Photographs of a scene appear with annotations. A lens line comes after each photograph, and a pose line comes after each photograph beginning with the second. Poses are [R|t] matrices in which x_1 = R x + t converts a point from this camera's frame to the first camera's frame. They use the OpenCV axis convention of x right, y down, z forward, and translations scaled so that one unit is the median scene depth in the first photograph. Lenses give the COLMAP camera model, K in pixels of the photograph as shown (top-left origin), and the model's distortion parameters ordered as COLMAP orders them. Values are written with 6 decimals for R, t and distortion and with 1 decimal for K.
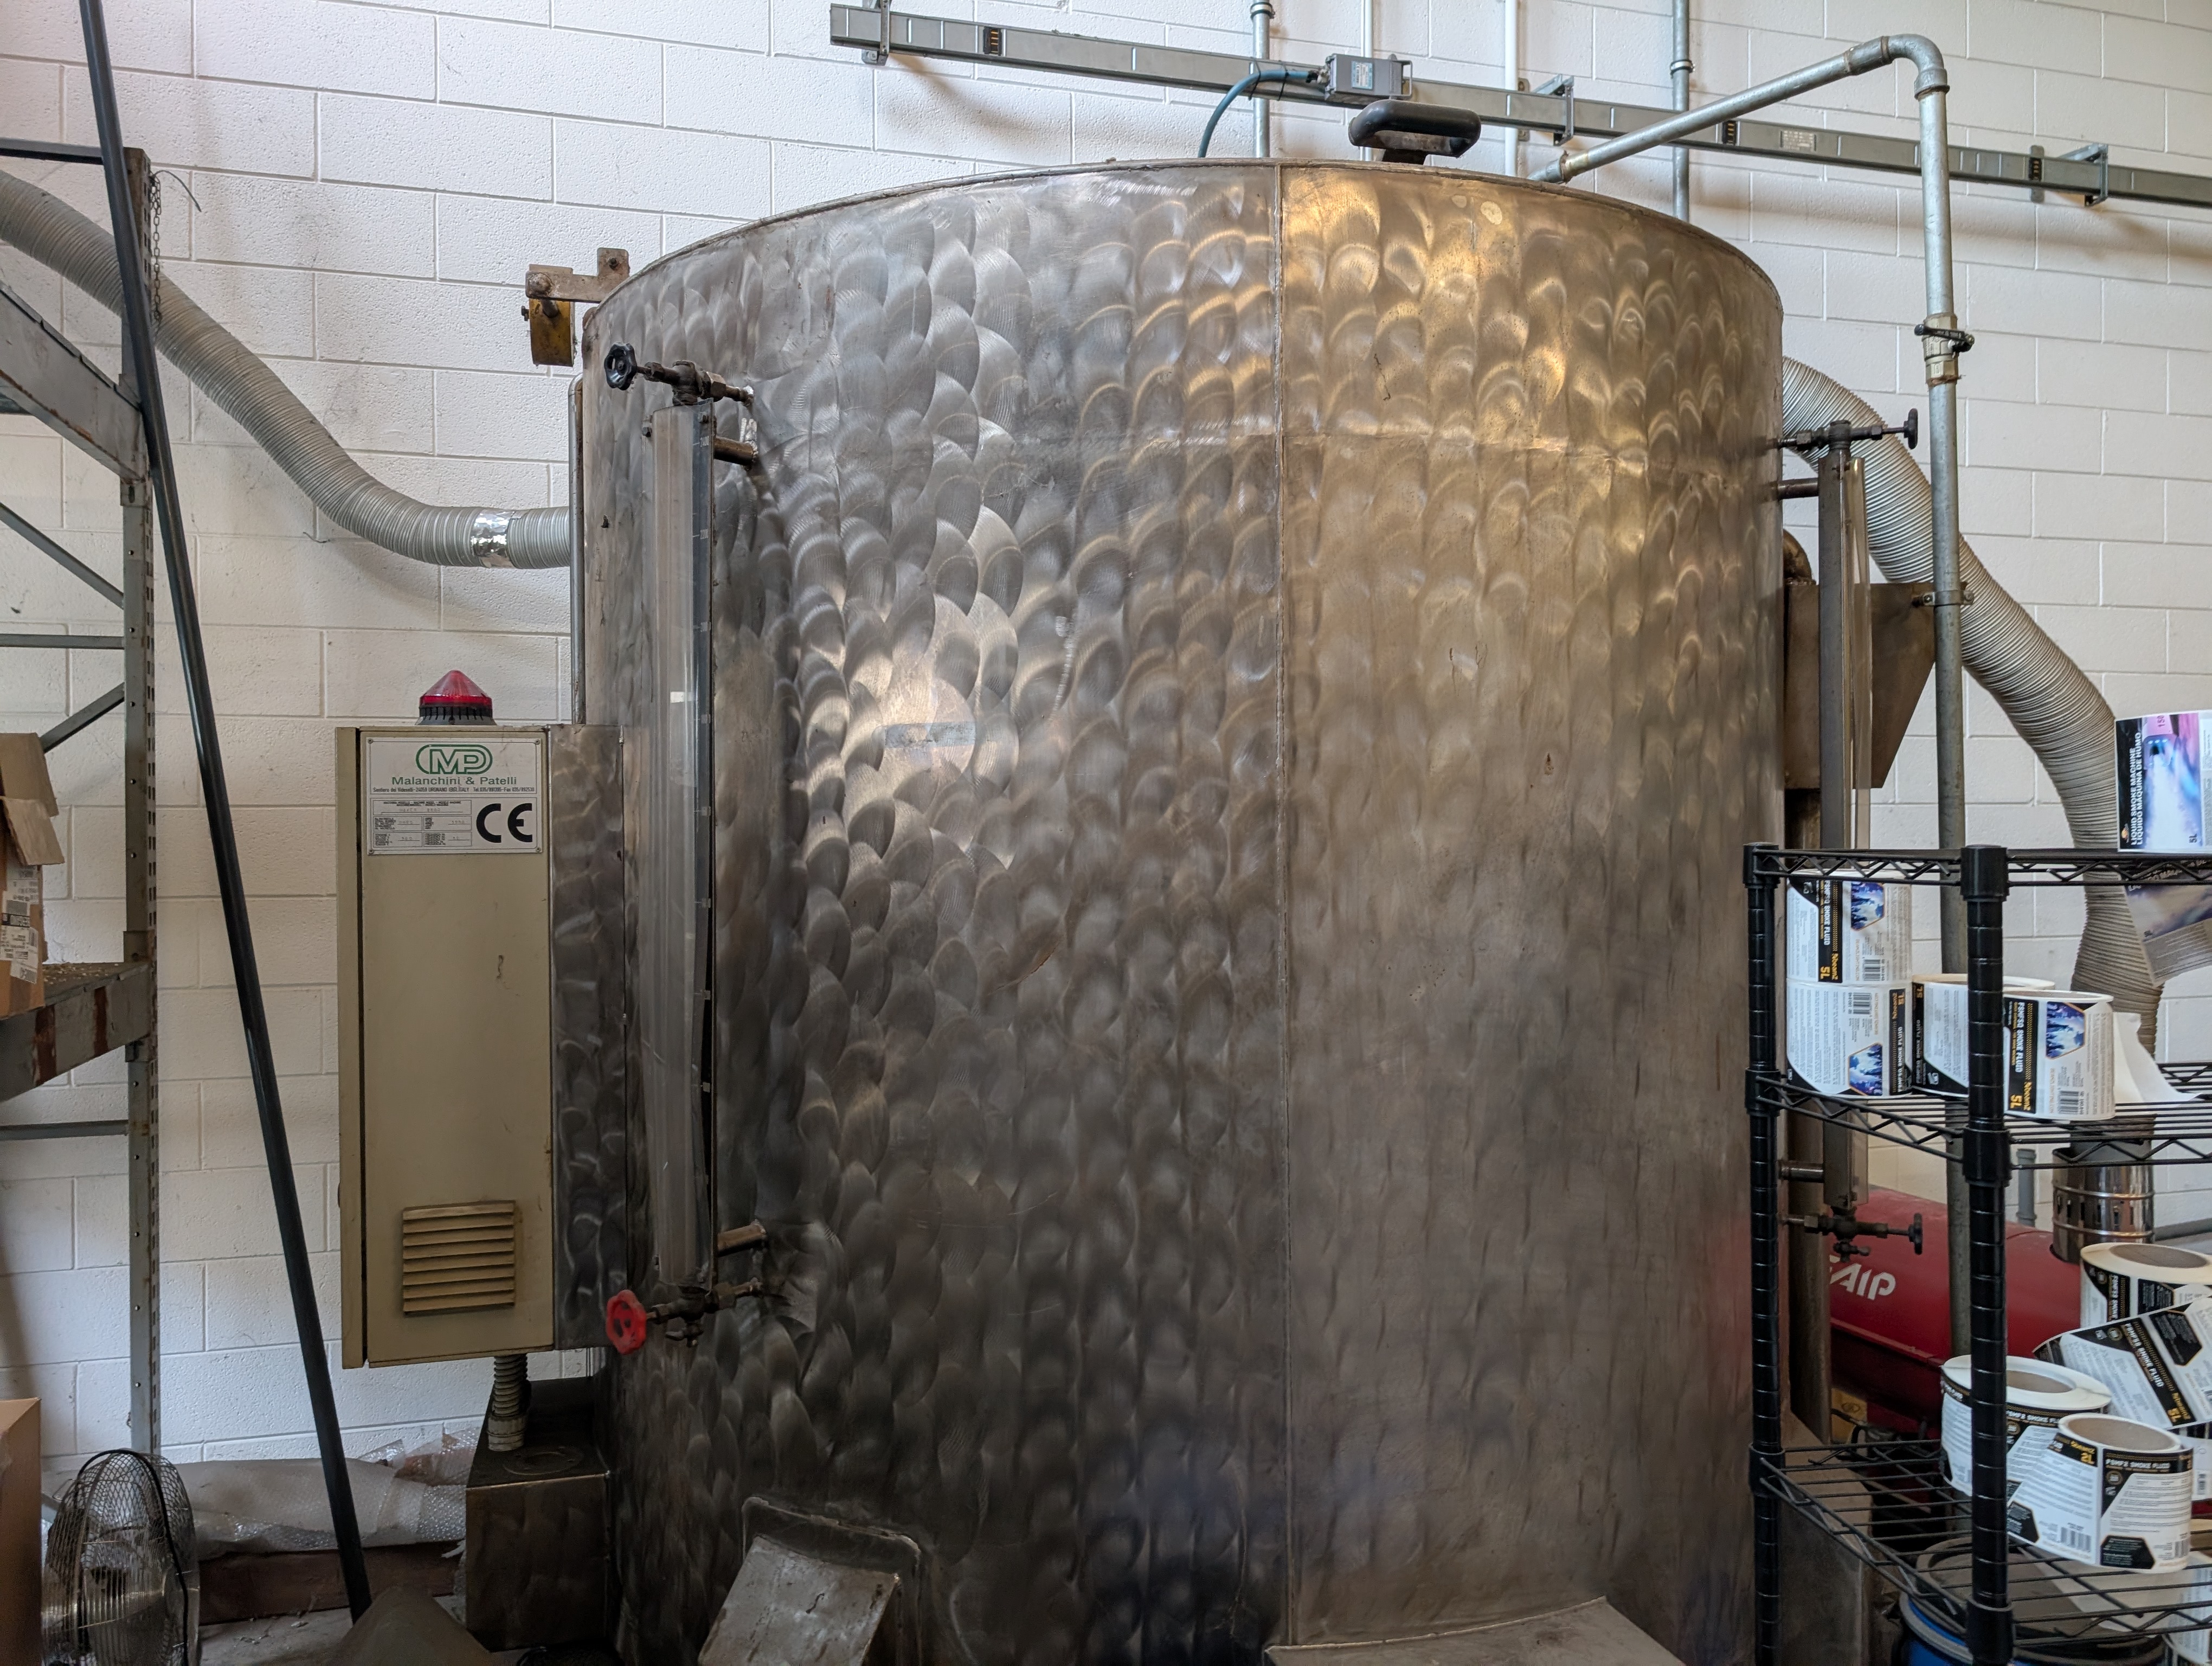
lens RADIAL K [[1623.5, 0, 1106.0], [0, 1623.5, 833.0], [0, 0, 1]] dist [0.001732, -0.006239]
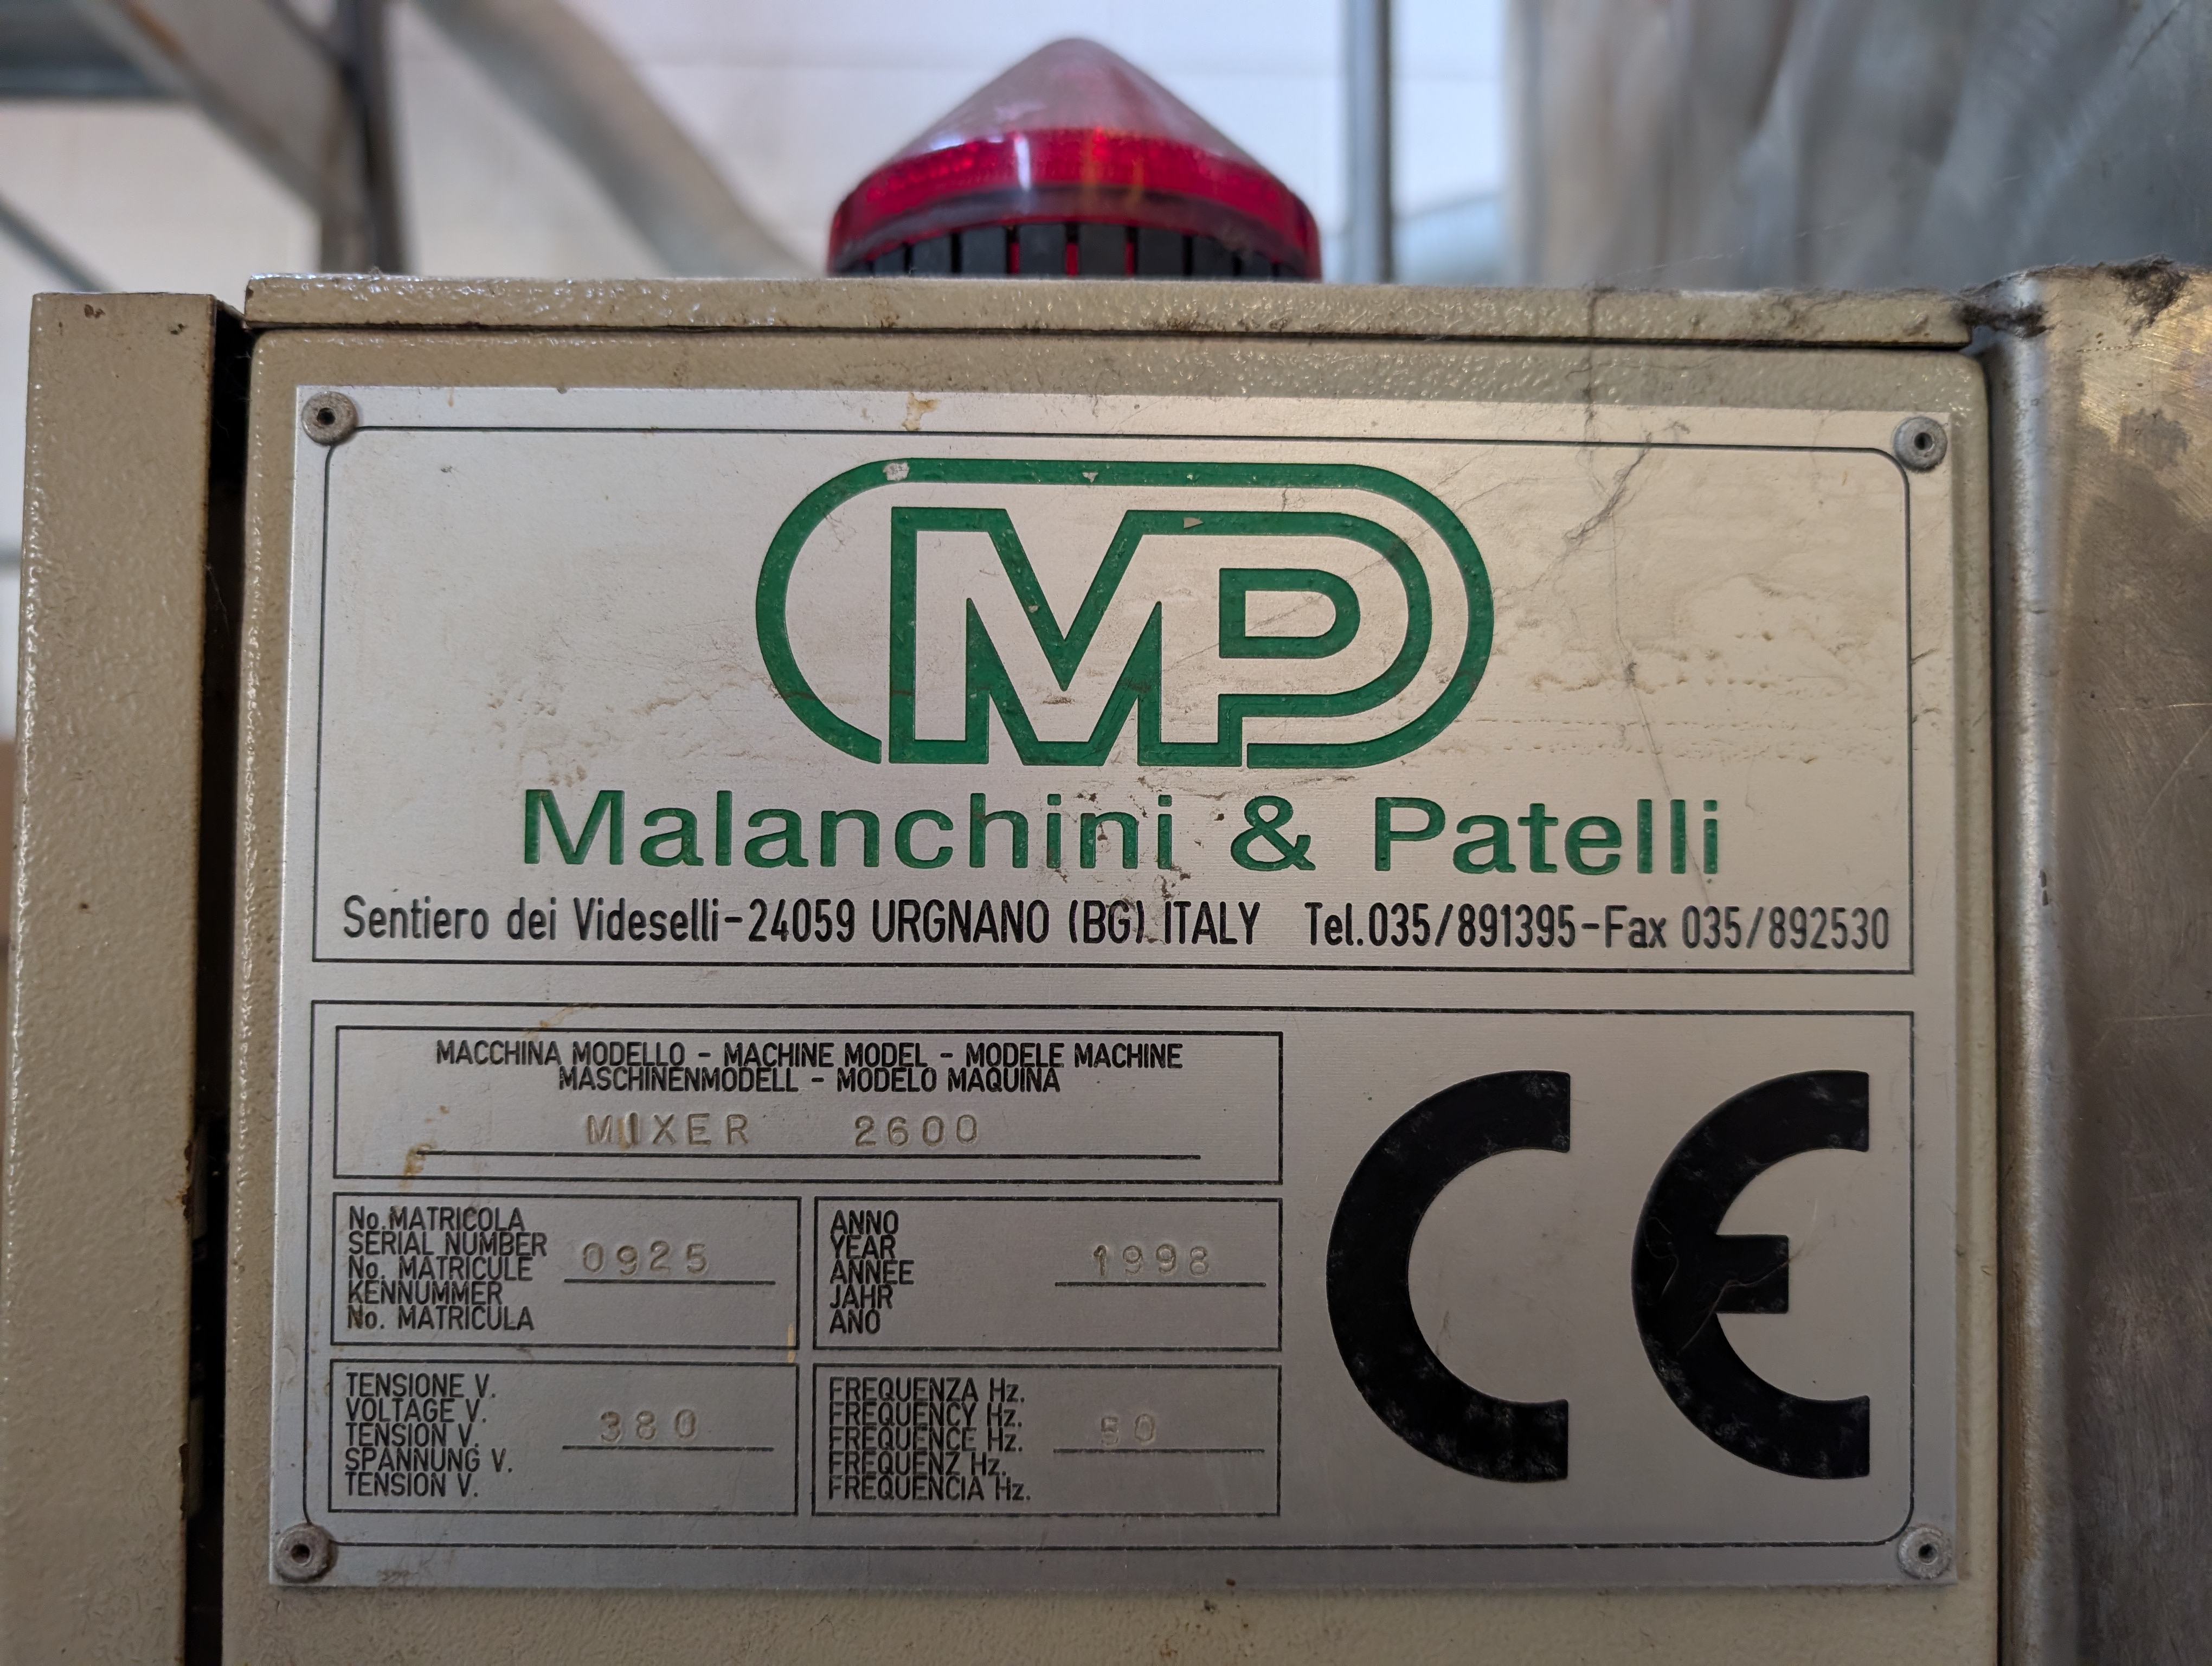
lens RADIAL K [[1623.5, 0, 1106.0], [0, 1623.5, 833.0], [0, 0, 1]] dist [0.001732, -0.006239]
pose [[0.970115, 0.011581, -0.242370, -0.379050], [-0.017986, 0.999545, -0.024231, -0.029780], [0.241979, 0.027866, 0.969881, 0.906267]]
